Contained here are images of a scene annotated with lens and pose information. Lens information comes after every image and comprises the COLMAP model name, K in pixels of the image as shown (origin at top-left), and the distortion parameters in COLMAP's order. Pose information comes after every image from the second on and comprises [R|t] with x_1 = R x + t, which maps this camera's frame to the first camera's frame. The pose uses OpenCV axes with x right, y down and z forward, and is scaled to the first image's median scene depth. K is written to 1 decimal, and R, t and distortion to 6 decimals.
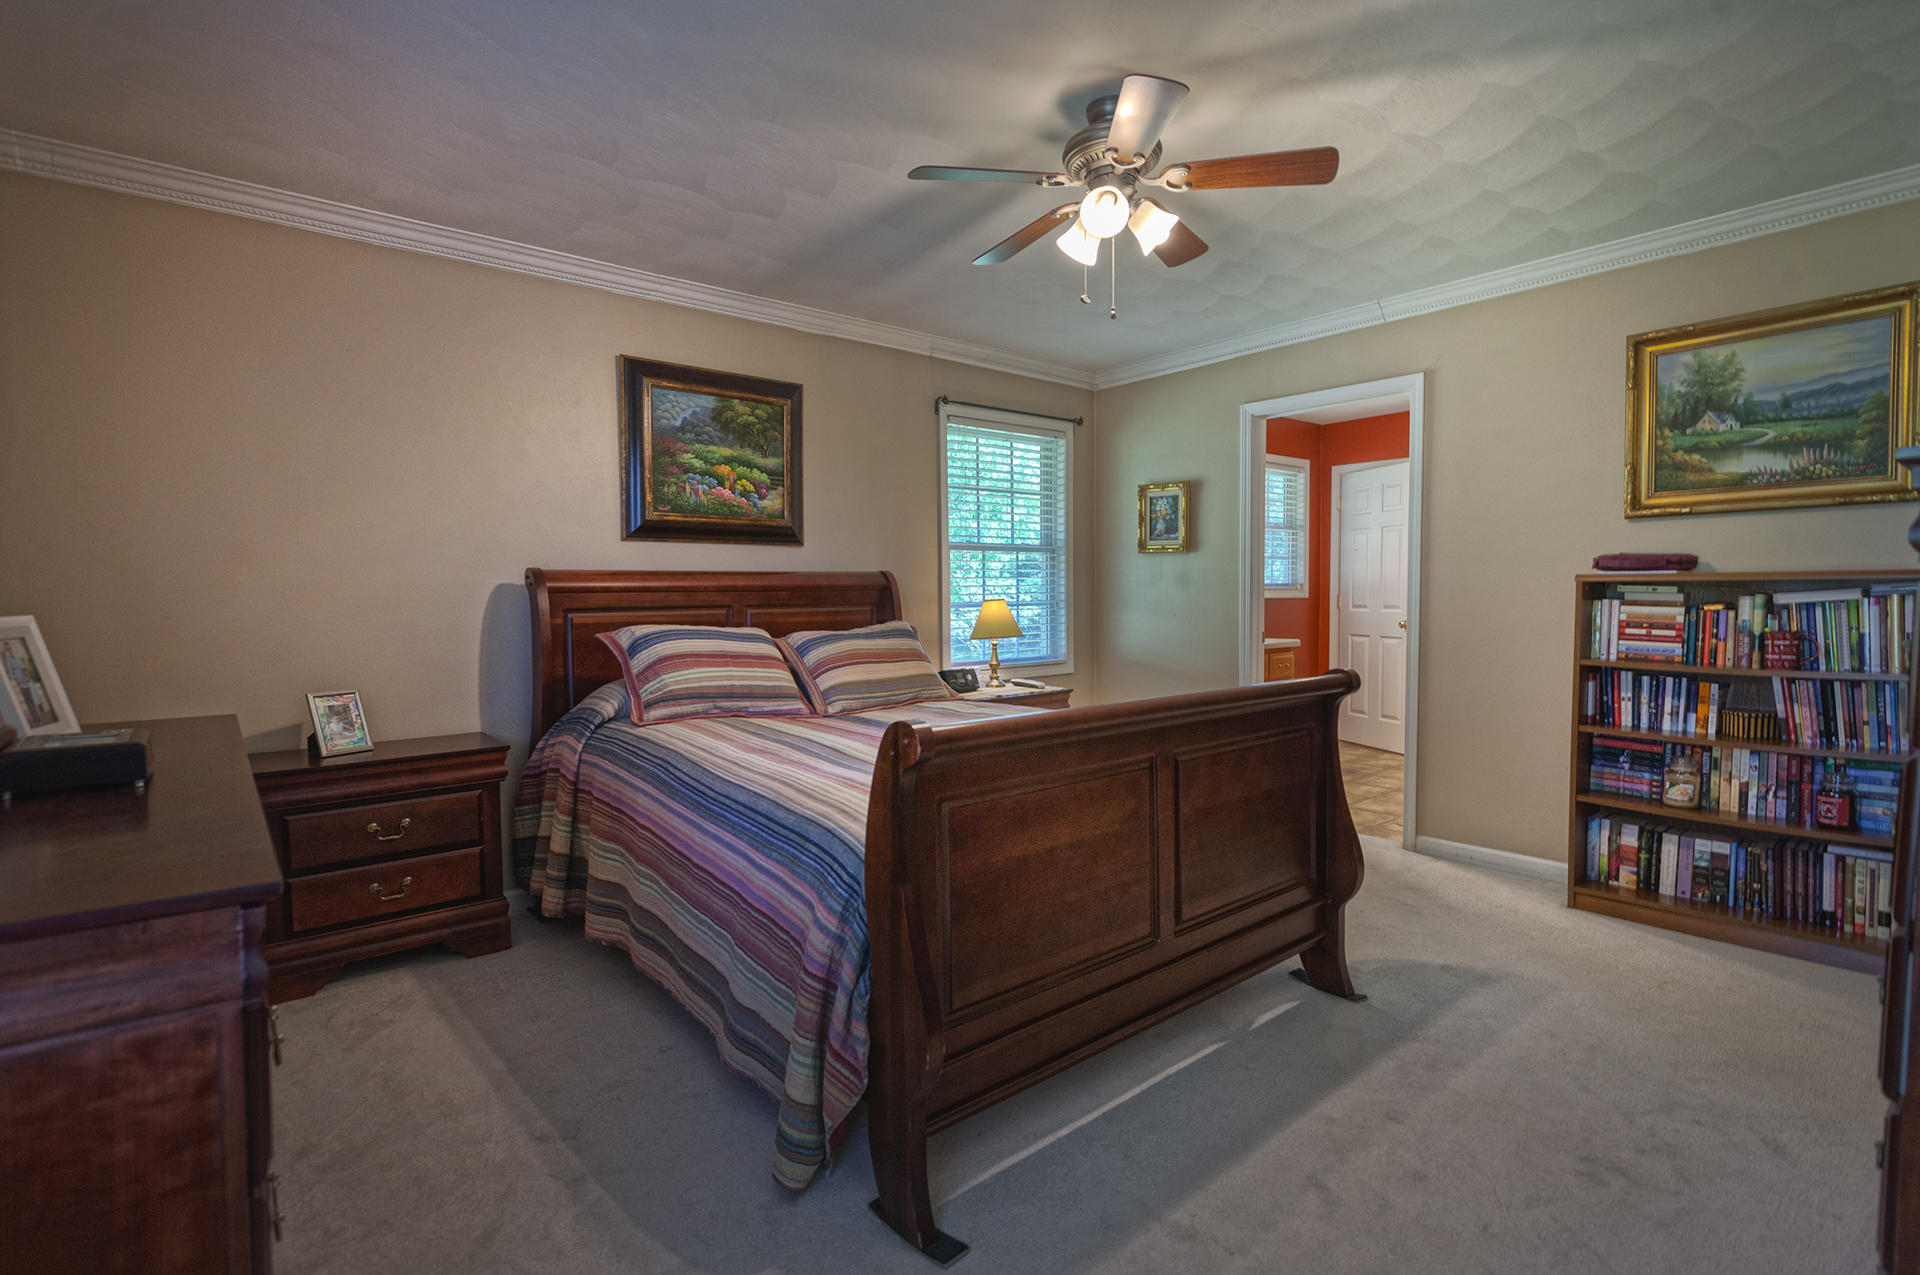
lens RADIAL K [[910.8, 0, 946.8], [0, 910.8, 636.2], [0, 0, 1]] dist [-0.000368, -0.000187]
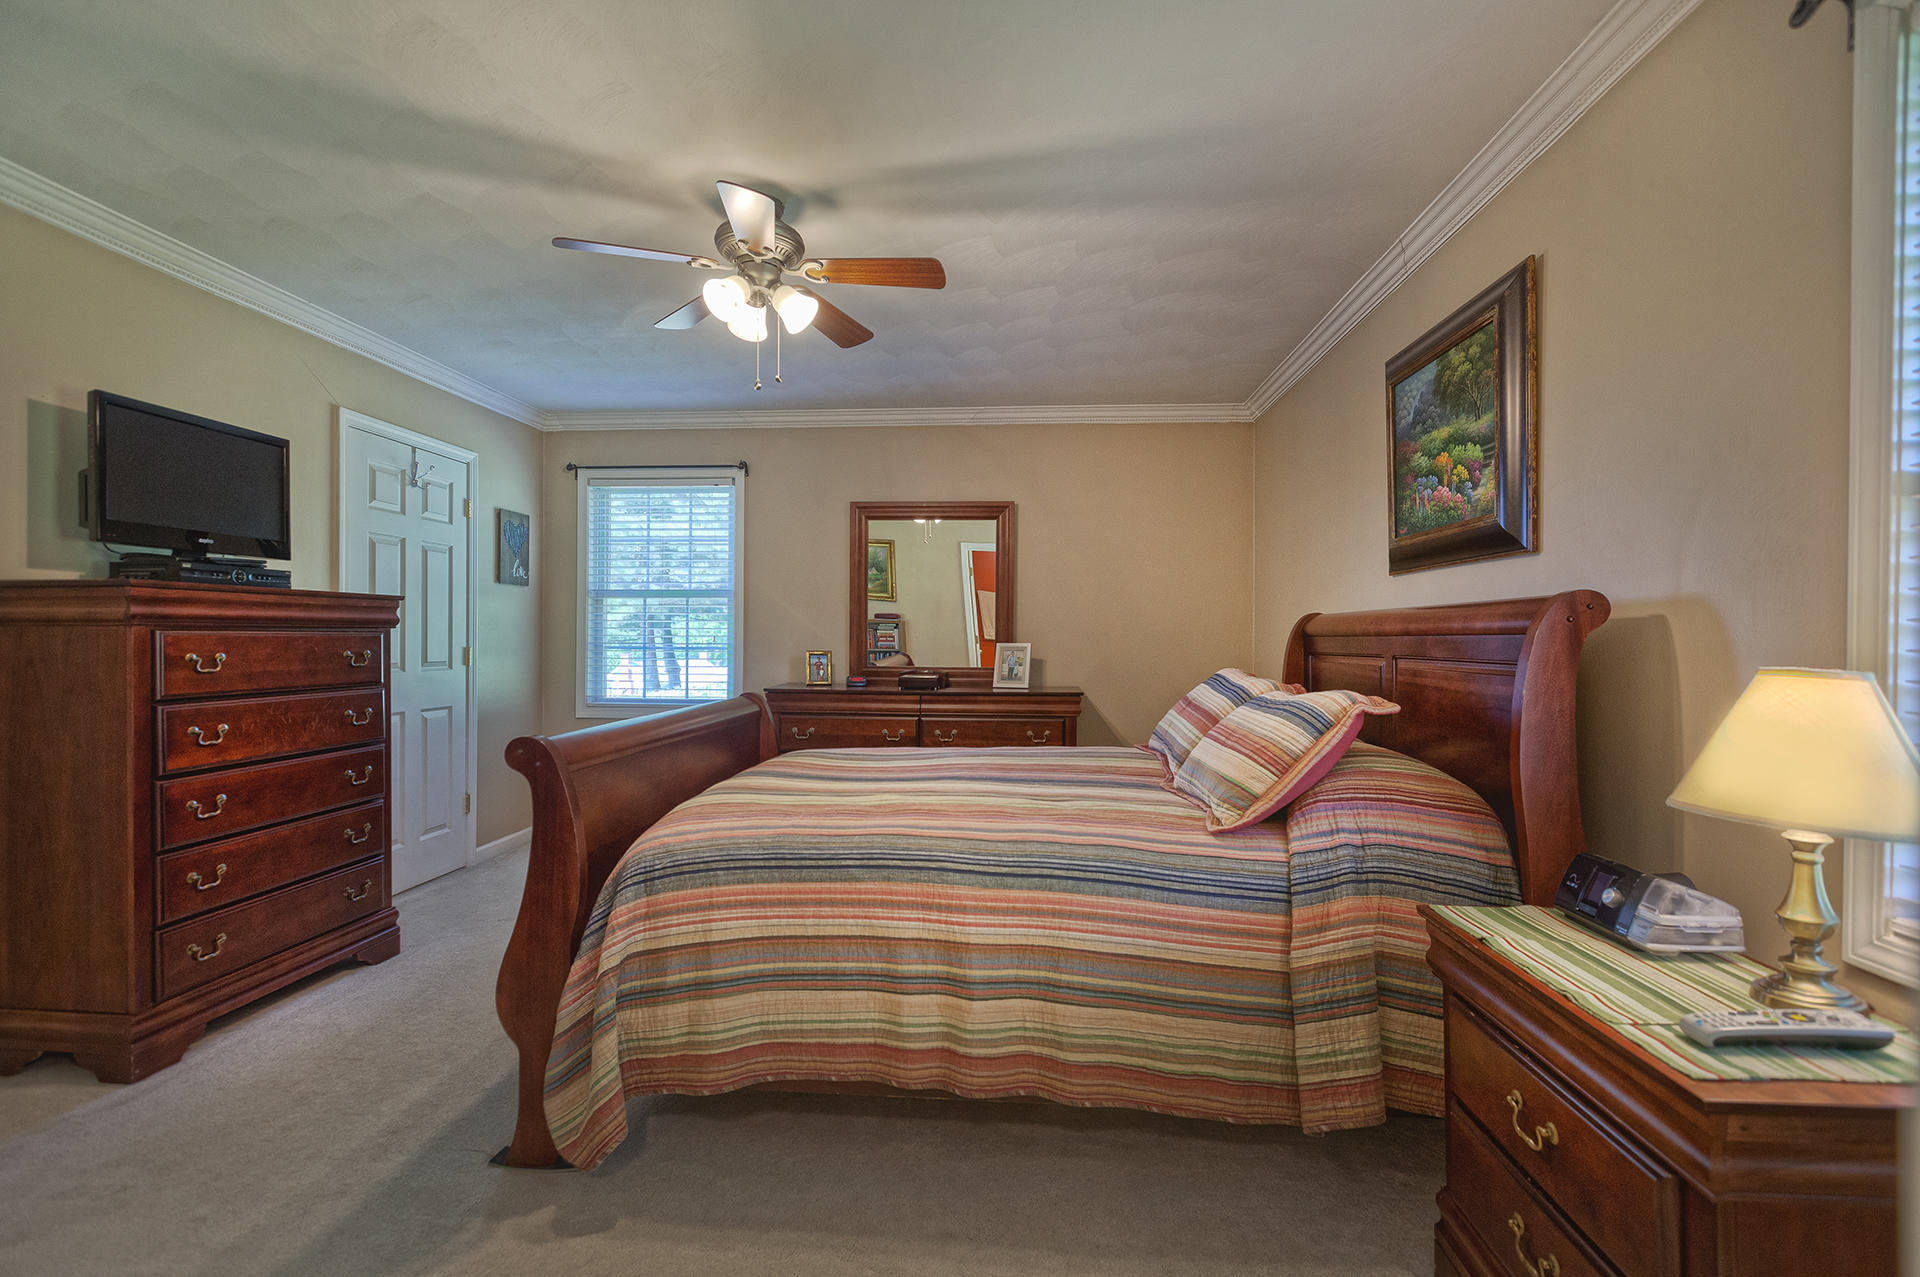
lens RADIAL K [[861.1, 0, 952.0], [0, 861.1, 638.9], [0, 0, 1]] dist [0.001996, -0.000319]
pose [[-0.693640, 0.006383, -0.720294, 0.480122], [-0.034151, 0.998545, 0.041736, -0.061803], [0.719512, 0.053549, -0.692412, 1.187185]]
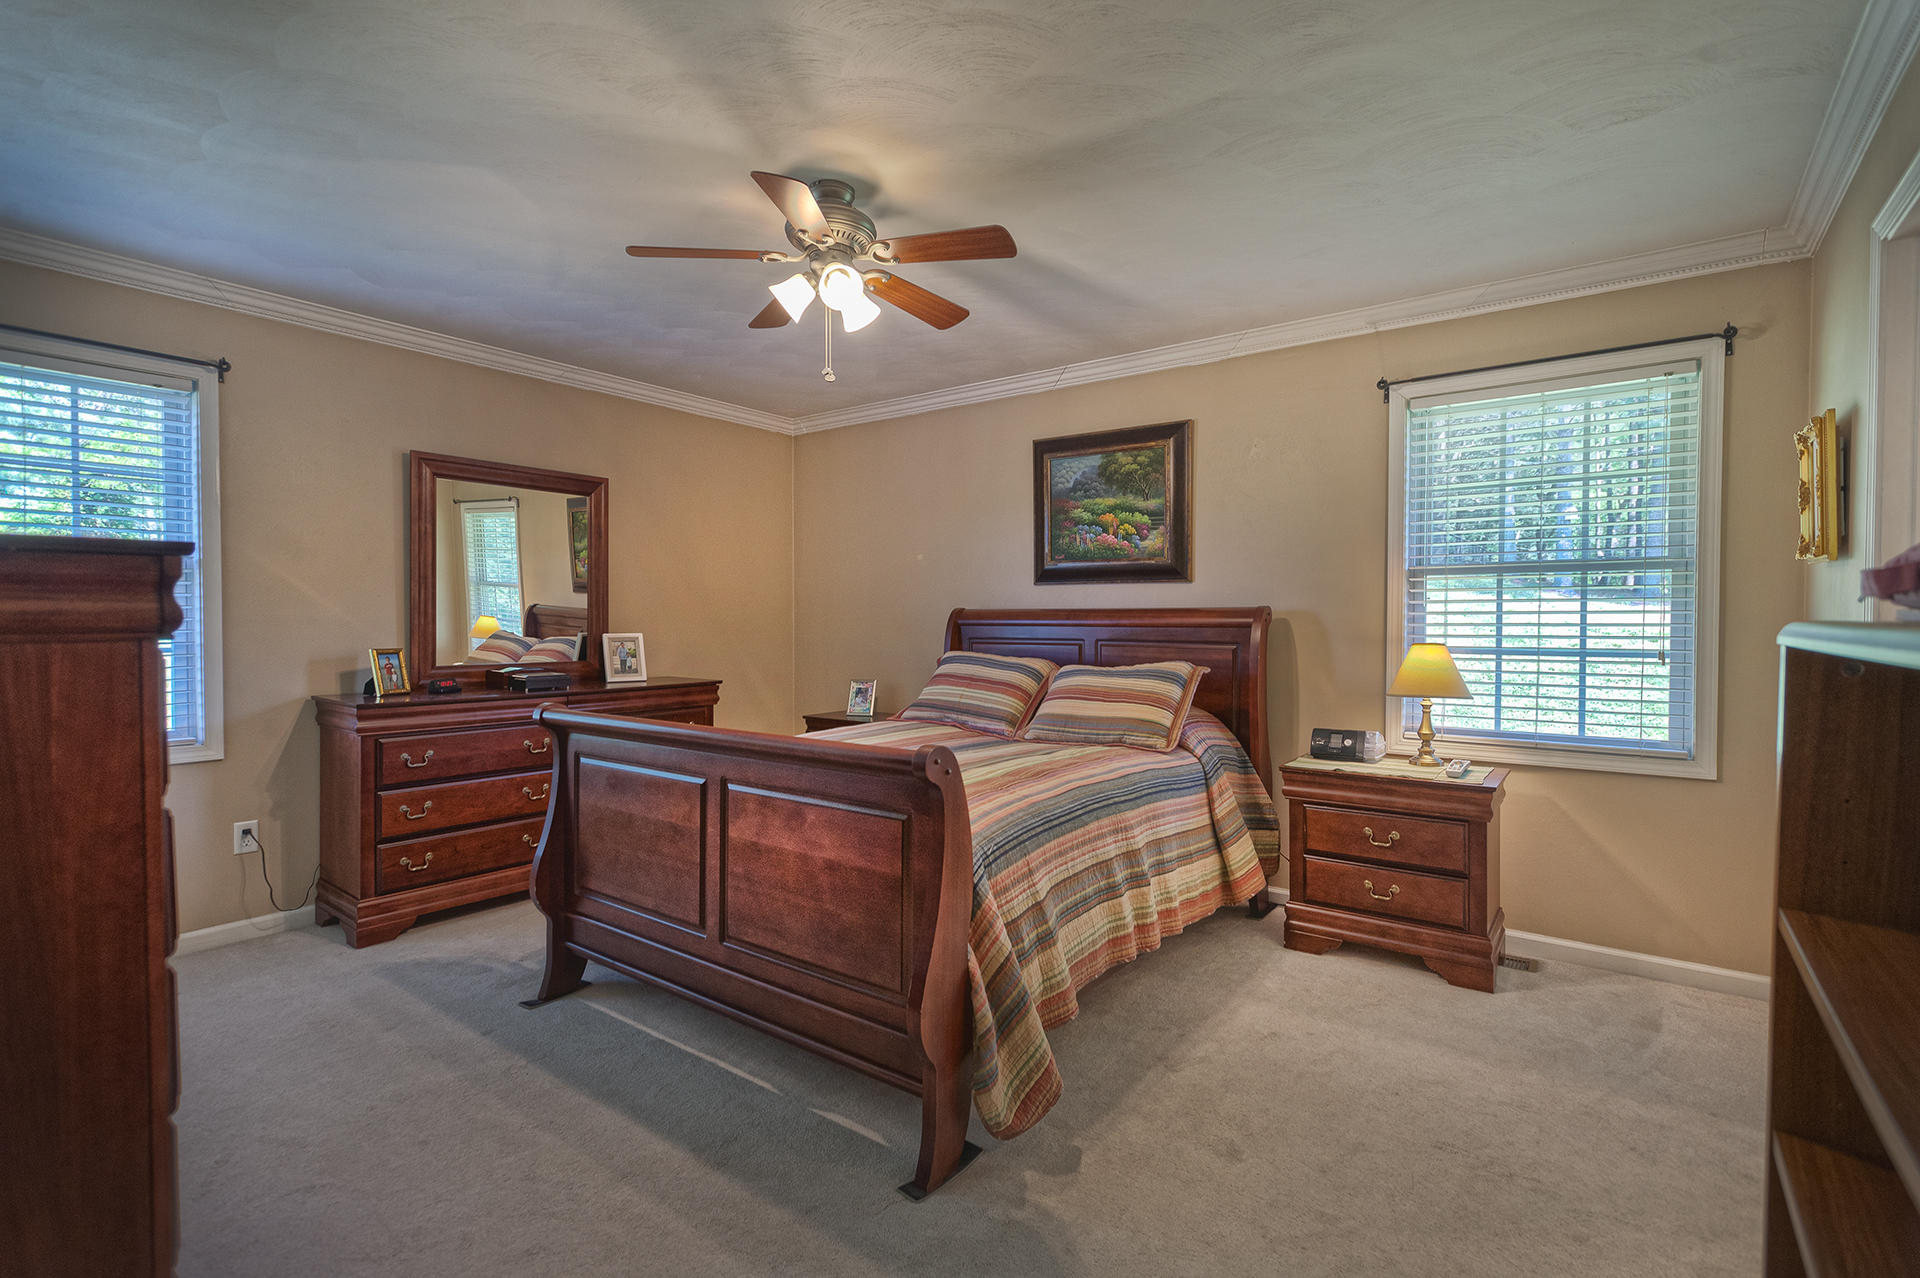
lens RADIAL K [[885.7, 0, 953.8], [0, 885.7, 637.7], [0, 0, 1]] dist [0.001684, 0.000246]
pose [[0.233237, 0.029863, -0.971961, 0.769526], [-0.050766, 0.998539, 0.018498, -0.046193], [0.971094, 0.045028, 0.234413, 0.566030]]
